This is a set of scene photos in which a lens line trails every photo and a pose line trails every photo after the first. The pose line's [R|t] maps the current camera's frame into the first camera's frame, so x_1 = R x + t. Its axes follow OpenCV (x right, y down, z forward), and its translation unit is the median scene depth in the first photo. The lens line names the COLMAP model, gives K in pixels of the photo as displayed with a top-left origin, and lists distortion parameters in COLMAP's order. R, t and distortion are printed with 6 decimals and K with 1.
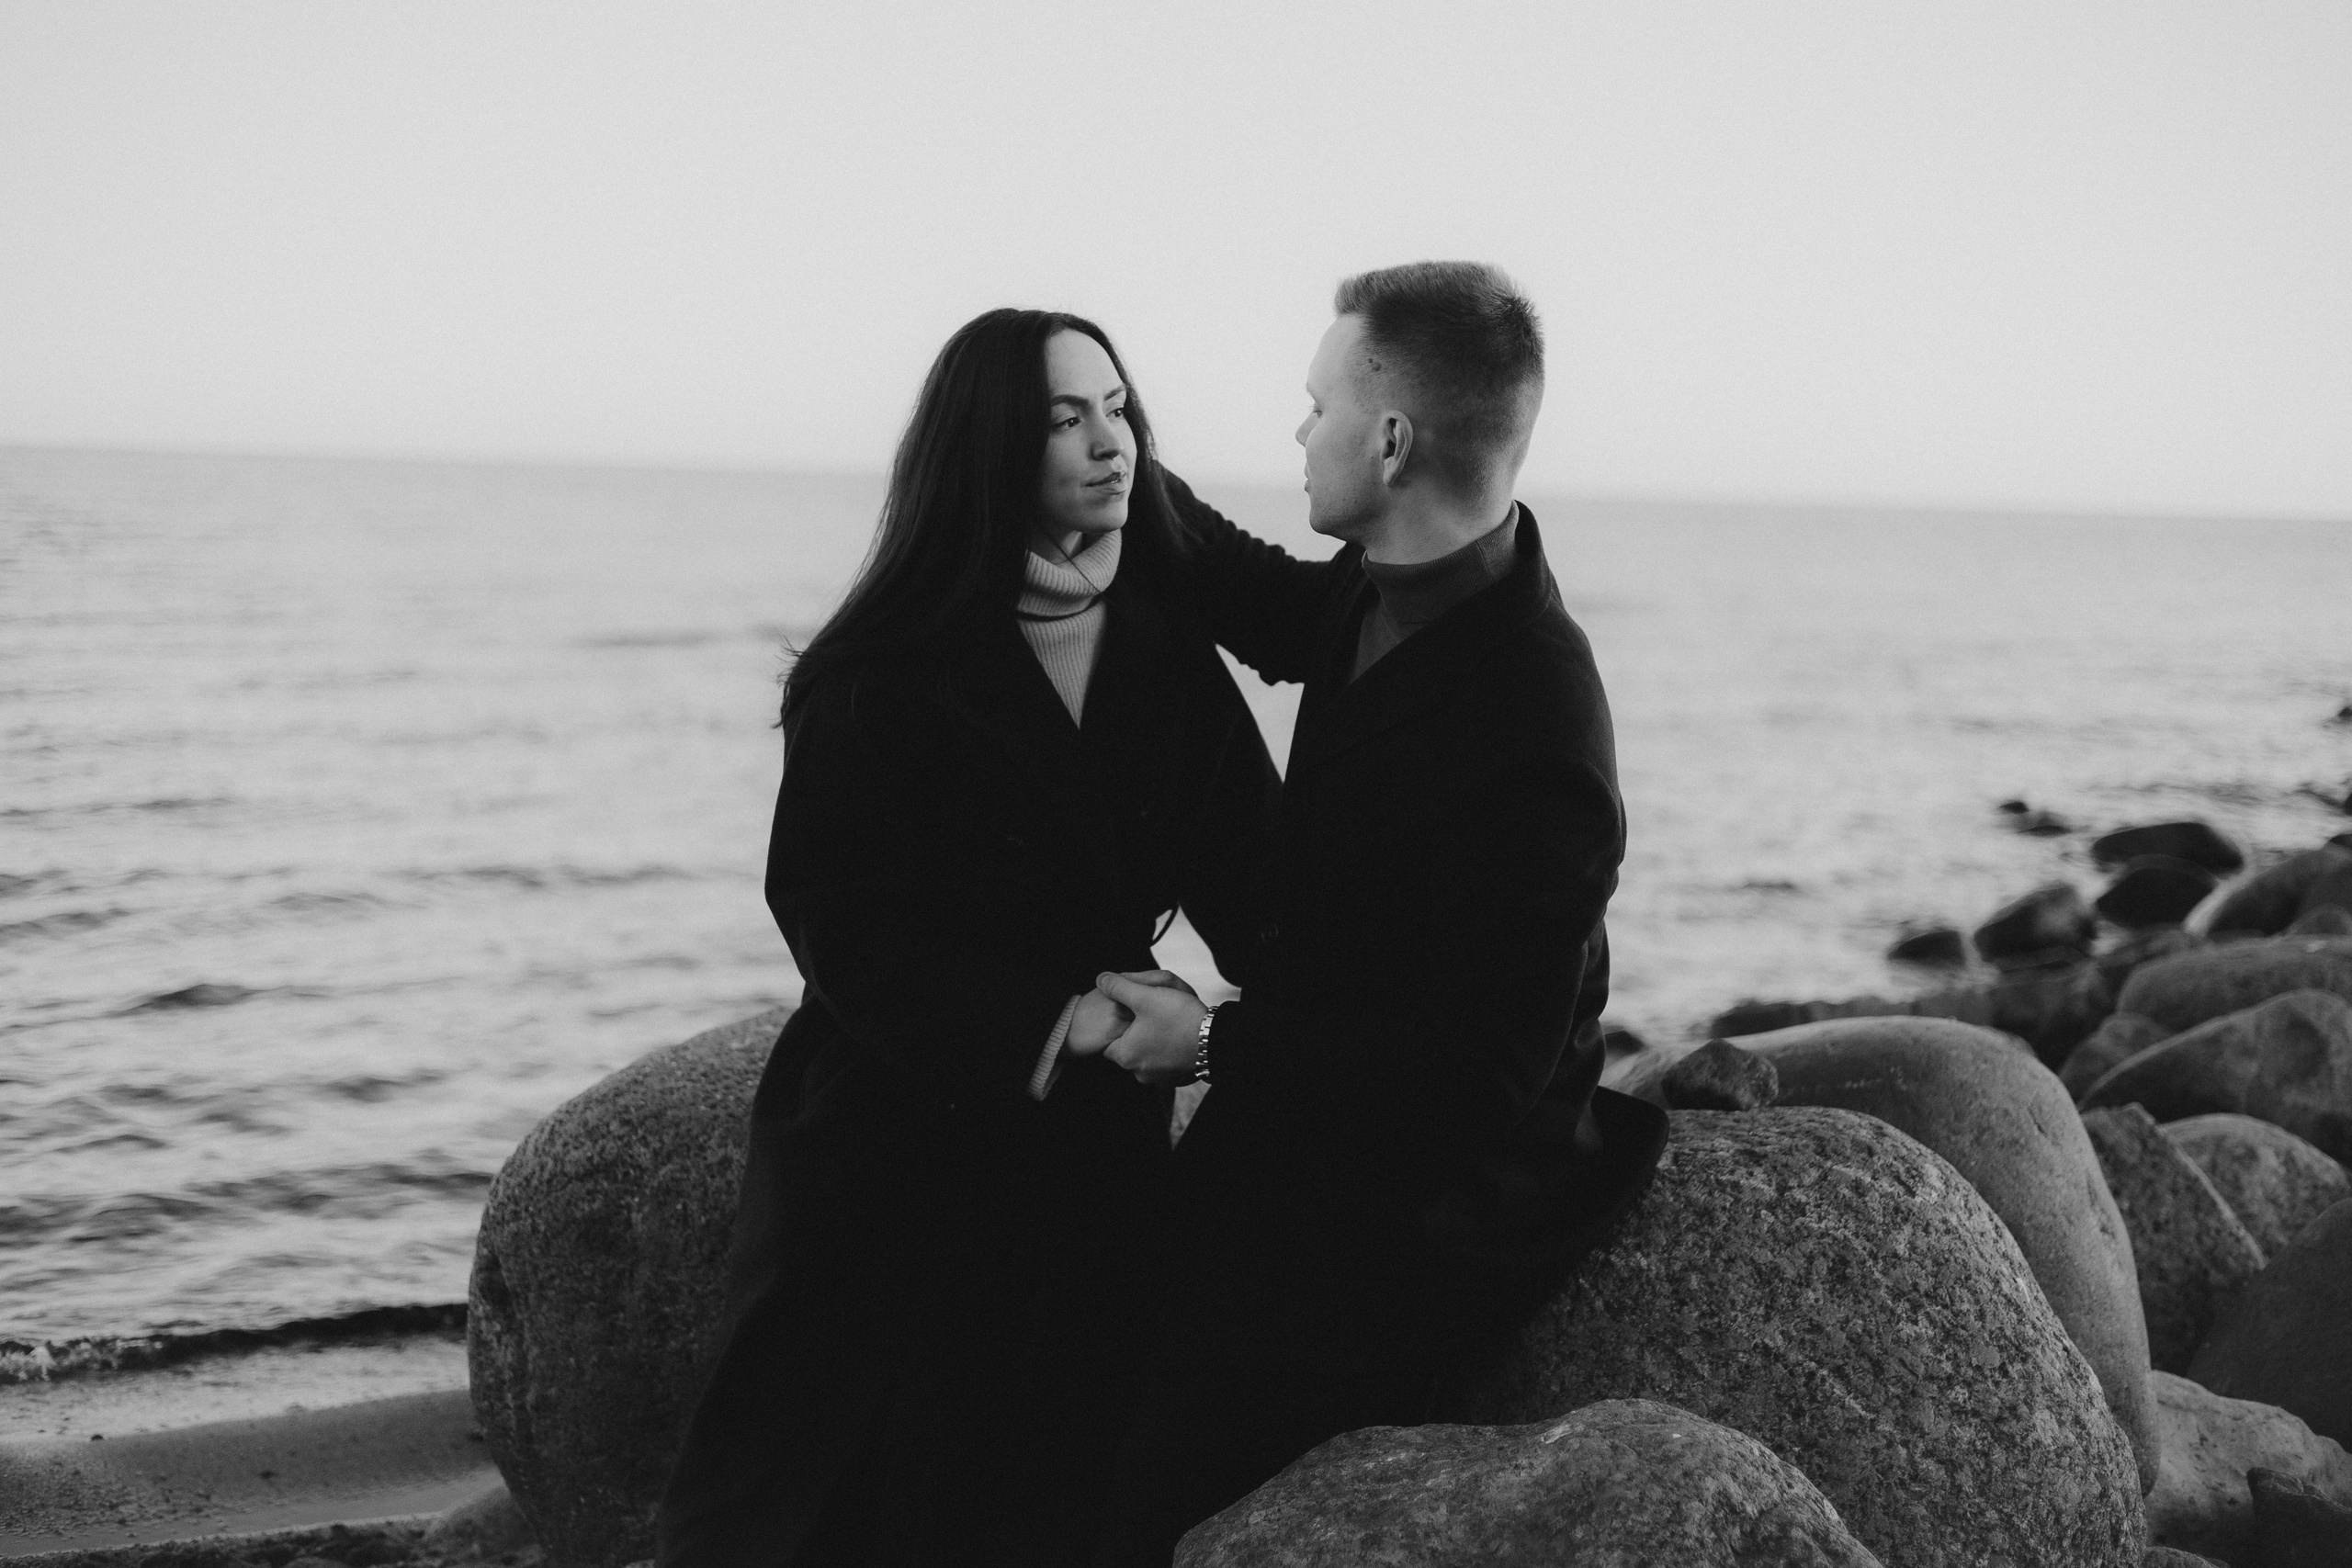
lens RADIAL K [[3244.9, 0, 1176.0], [0, 3244.9, 784.0], [0, 0, 1]] dist [0.007072, 0.055459]
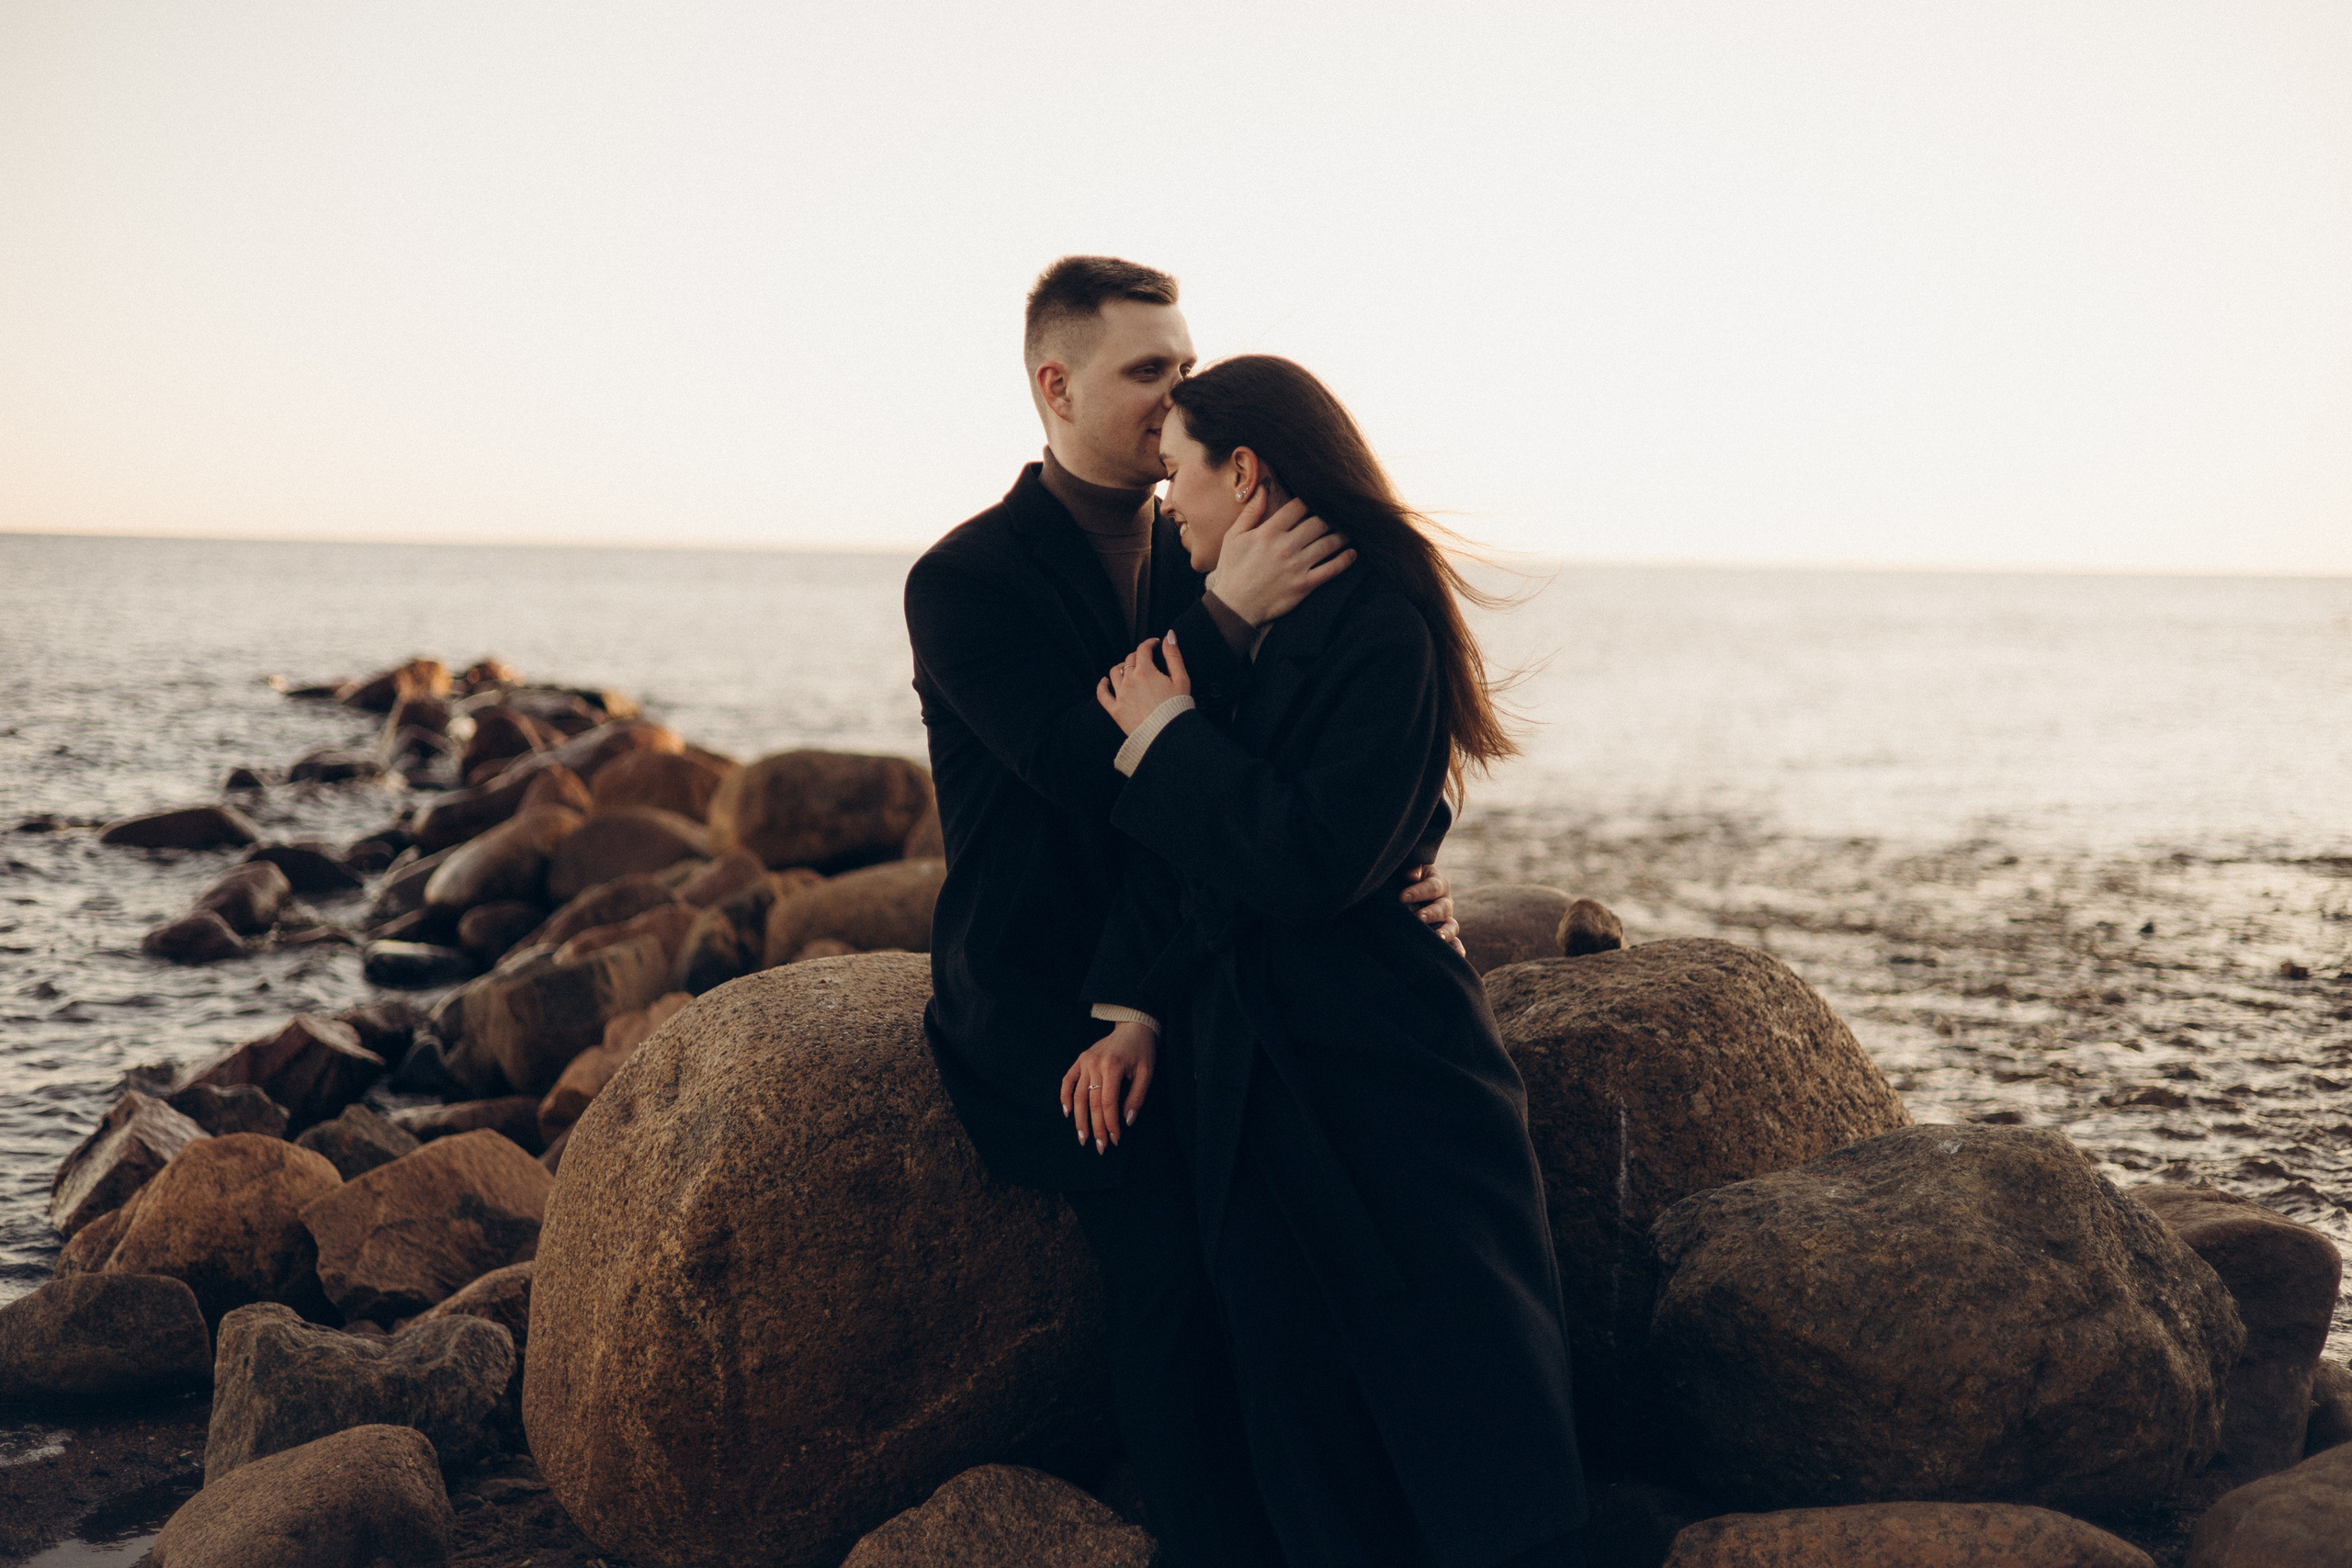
lens RADIAL K [[3244.9, 0, 1176.0], [0, 3244.9, 784.0], [0, 0, 1]] dist [0.007072, 0.055459]
pose [[0.718602, -0.068301, 0.692060, -0.832051], [0.068406, 0.997281, 0.027394, -0.014482], [-0.692049, 0.027656, 0.721320, 0.159659]]
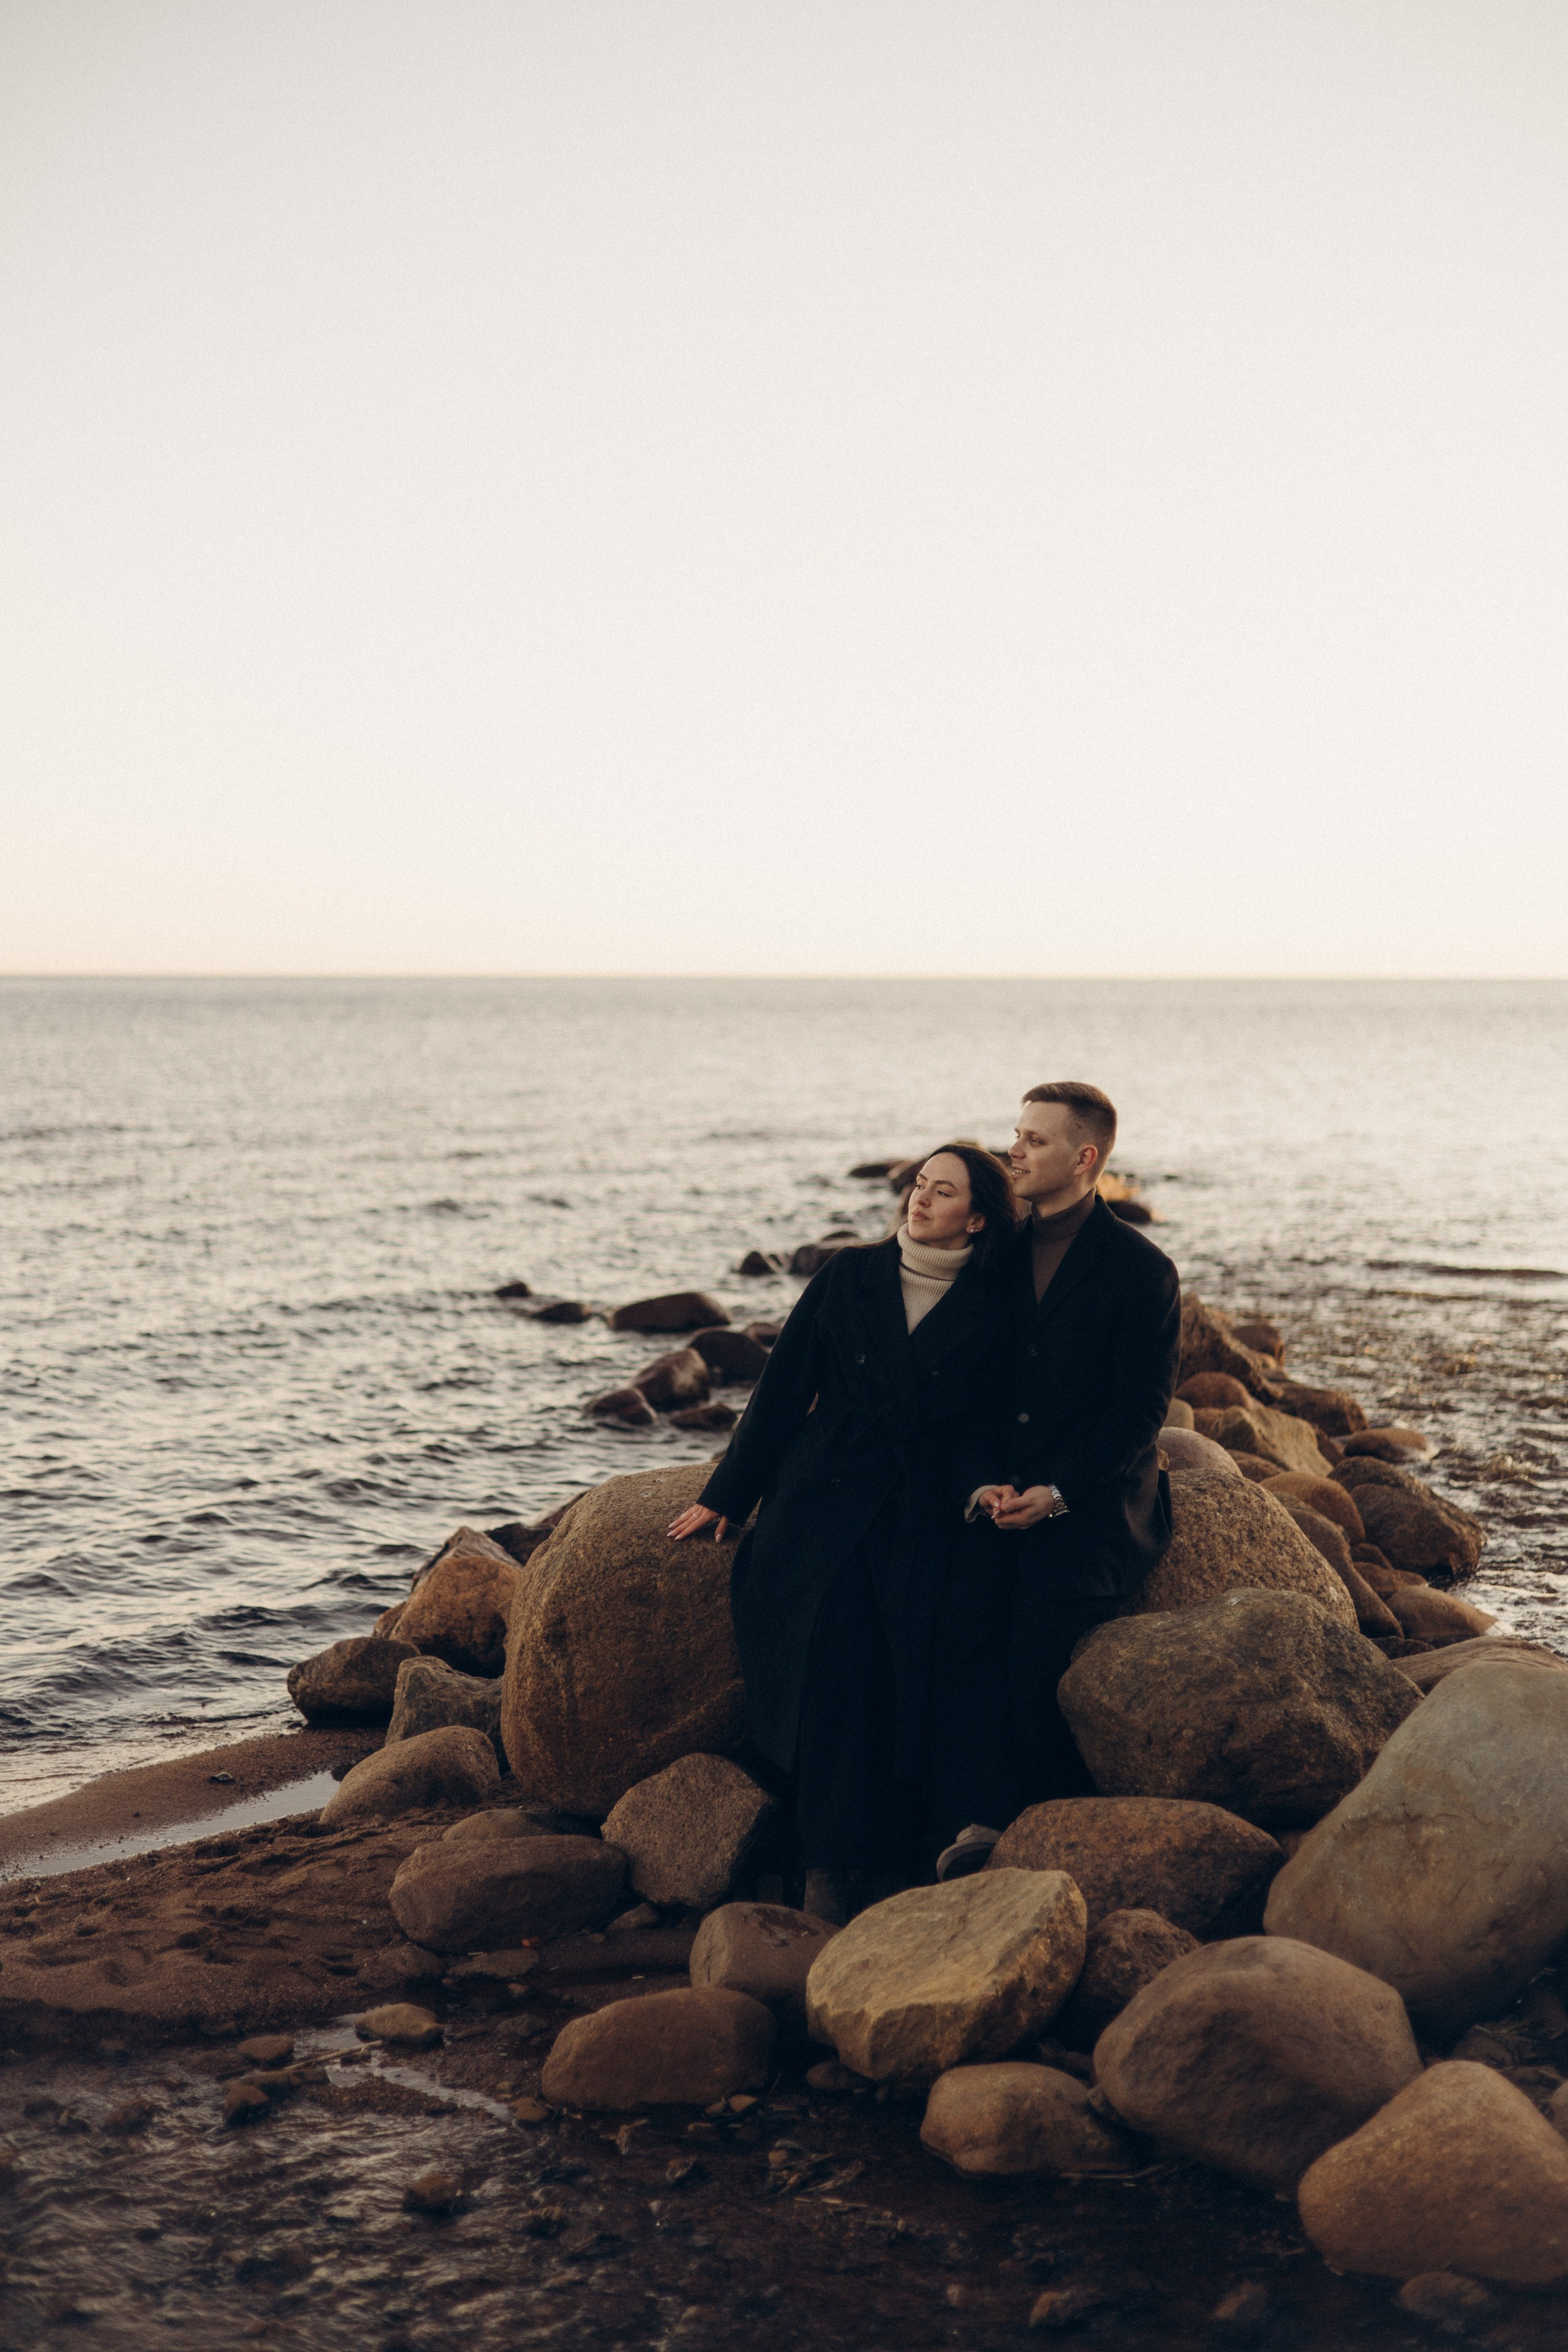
lens RADIAL K [[3245.2, 0, 772.7], [0, 3245.2, 1148.9], [0, 0, 1]] dist [0.007072, 0.055459]
pose [[0.903284, -0.051453, 0.425948, -0.919077], [0.065844, 0.997647, -0.019121, -0.085800], [-0.423961, 0.045318, 0.904546, -0.806250]]
